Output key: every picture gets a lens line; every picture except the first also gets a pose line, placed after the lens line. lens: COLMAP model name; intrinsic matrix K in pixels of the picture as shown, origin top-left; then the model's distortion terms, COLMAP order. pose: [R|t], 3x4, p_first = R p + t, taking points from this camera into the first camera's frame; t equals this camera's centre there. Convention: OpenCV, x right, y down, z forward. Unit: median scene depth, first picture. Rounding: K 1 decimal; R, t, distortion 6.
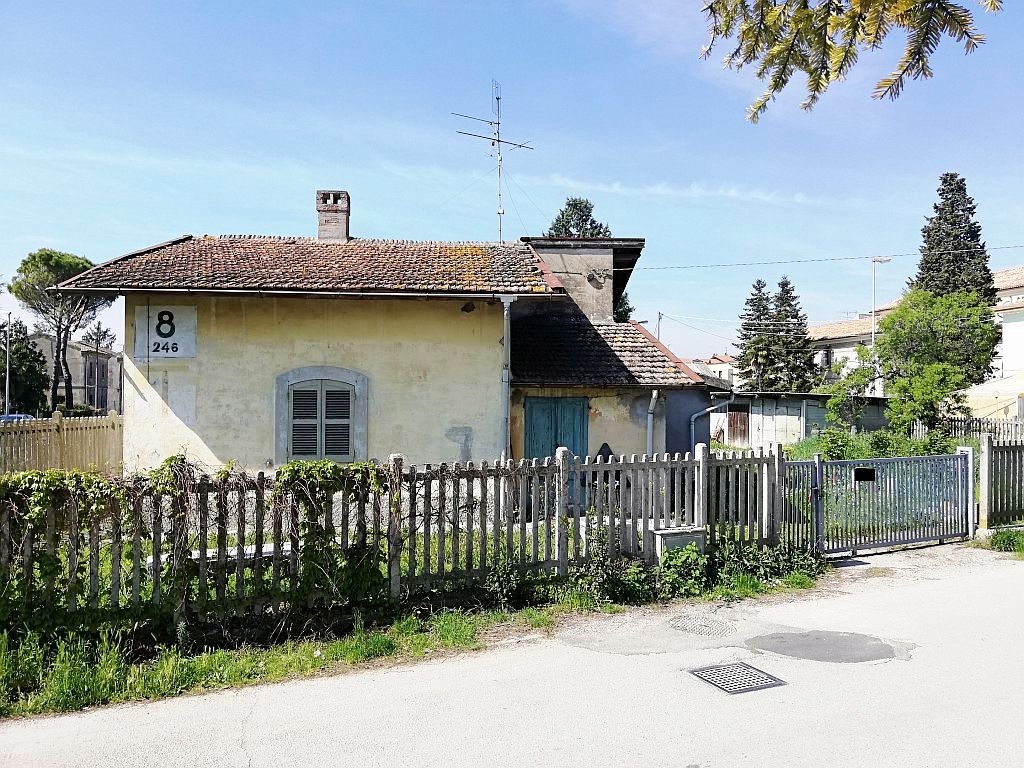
lens RADIAL K [[762.1, 0, 514.4], [0, 762.1, 383.6], [0, 0, 1]] dist [0.066090, -0.075583]
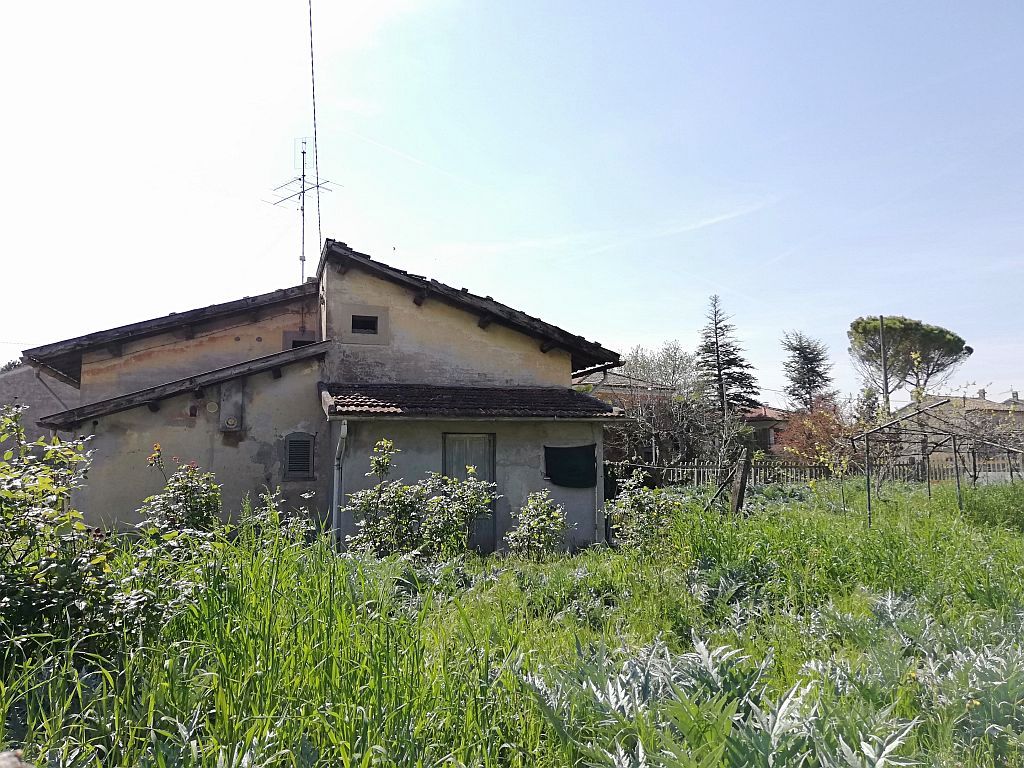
lens RADIAL K [[762.1, 0, 505.1], [0, 762.1, 373.3], [0, 0, 1]] dist [0.066090, -0.075583]
pose [[0.238819, -0.126537, -0.962784, 1.365569], [0.028642, 0.991960, -0.123267, 0.079679], [0.970642, 0.001862, 0.240523, 1.383511]]
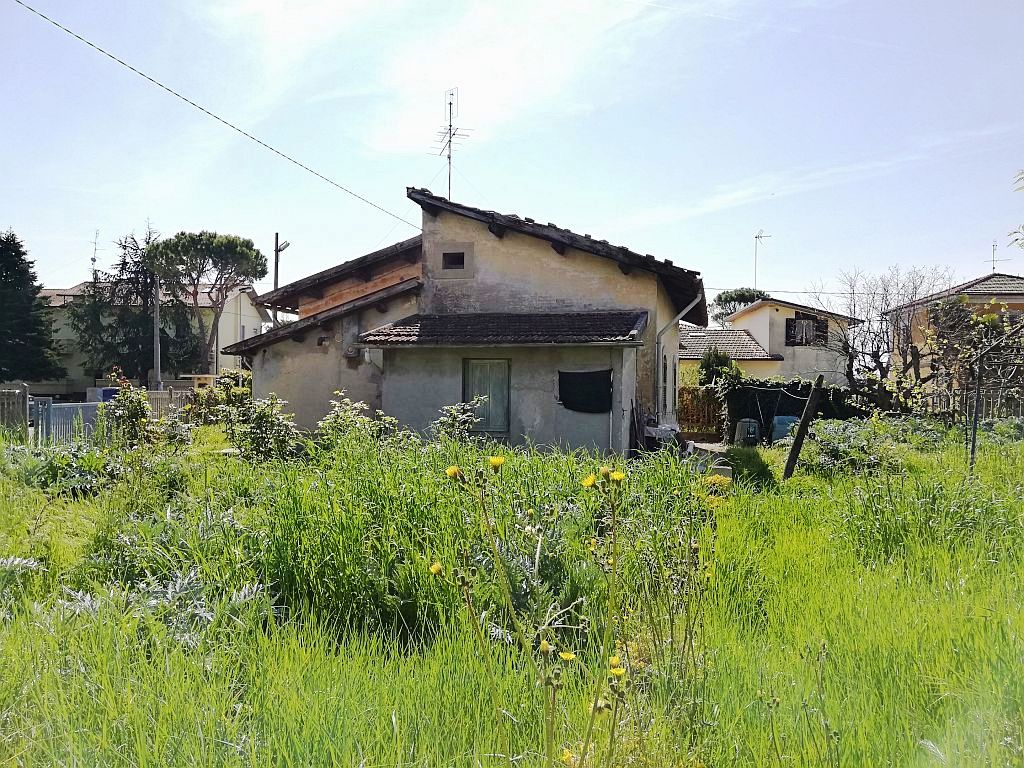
lens RADIAL K [[762.1, 0, 511.8], [0, 762.1, 385.5], [0, 0, 1]] dist [0.066090, -0.075583]
pose [[-0.335003, -0.009600, -0.942168, 1.388968], [0.006403, 0.999902, -0.012465, 0.084928], [0.942195, -0.010208, -0.334909, 1.995073]]
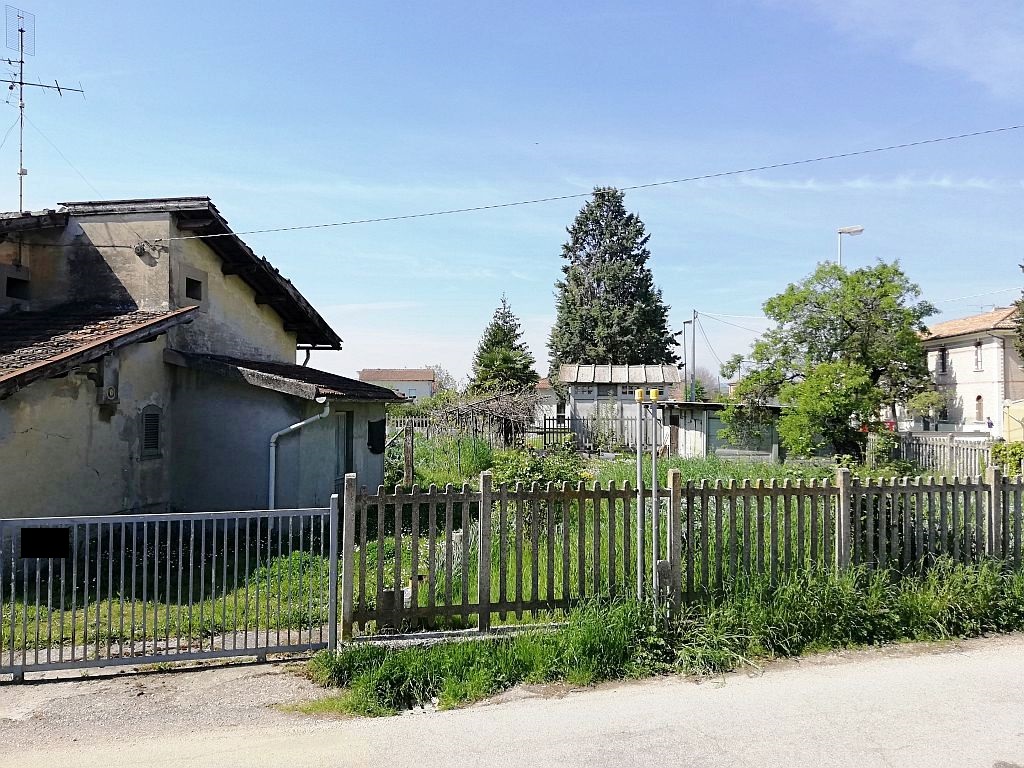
lens RADIAL K [[762.1, 0, 505.2], [0, 762.1, 384.1], [0, 0, 1]] dist [0.066090, -0.075583]
pose [[0.971897, -0.007260, -0.235296, 0.878769], [0.004398, 0.999910, -0.012687, 0.005402], [0.235367, 0.011296, 0.971841, 0.478435]]
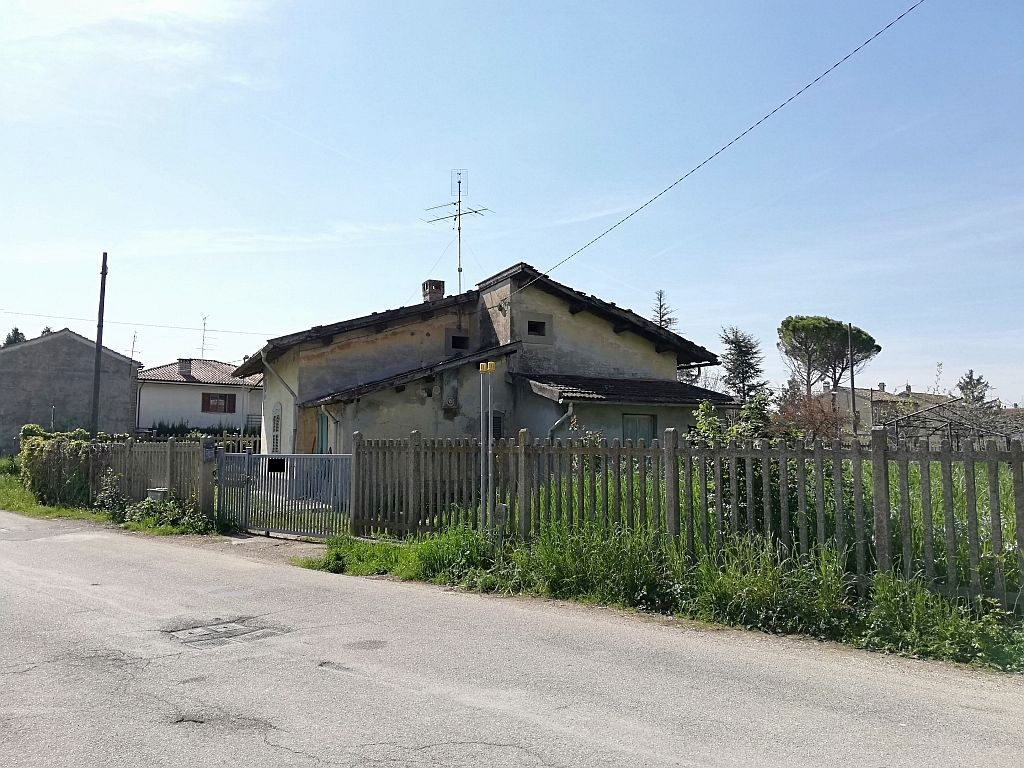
lens RADIAL K [[762.1, 0, 511.7], [0, 762.1, 378.6], [0, 0, 1]] dist [0.066090, -0.075583]
pose [[0.366387, -0.087029, -0.926384, 1.569734], [0.014136, 0.996022, -0.087981, 0.086344], [0.930355, 0.019140, 0.366159, 0.850931]]
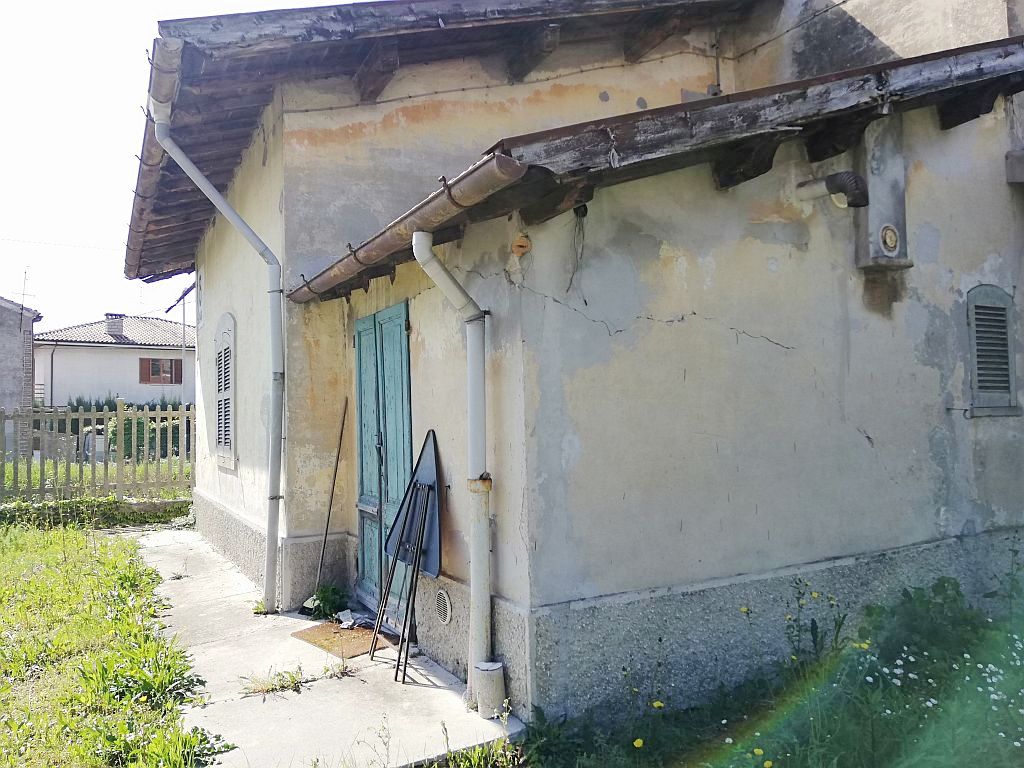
lens RADIAL K [[762.1, 0, 513.7], [0, 762.1, 385.7], [0, 0, 1]] dist [0.066090, -0.075583]
pose [[0.401138, -0.054398, -0.914401, 0.461351], [0.044060, 0.998226, -0.040056, 0.078177], [0.914957, -0.024221, 0.402823, 0.953899]]
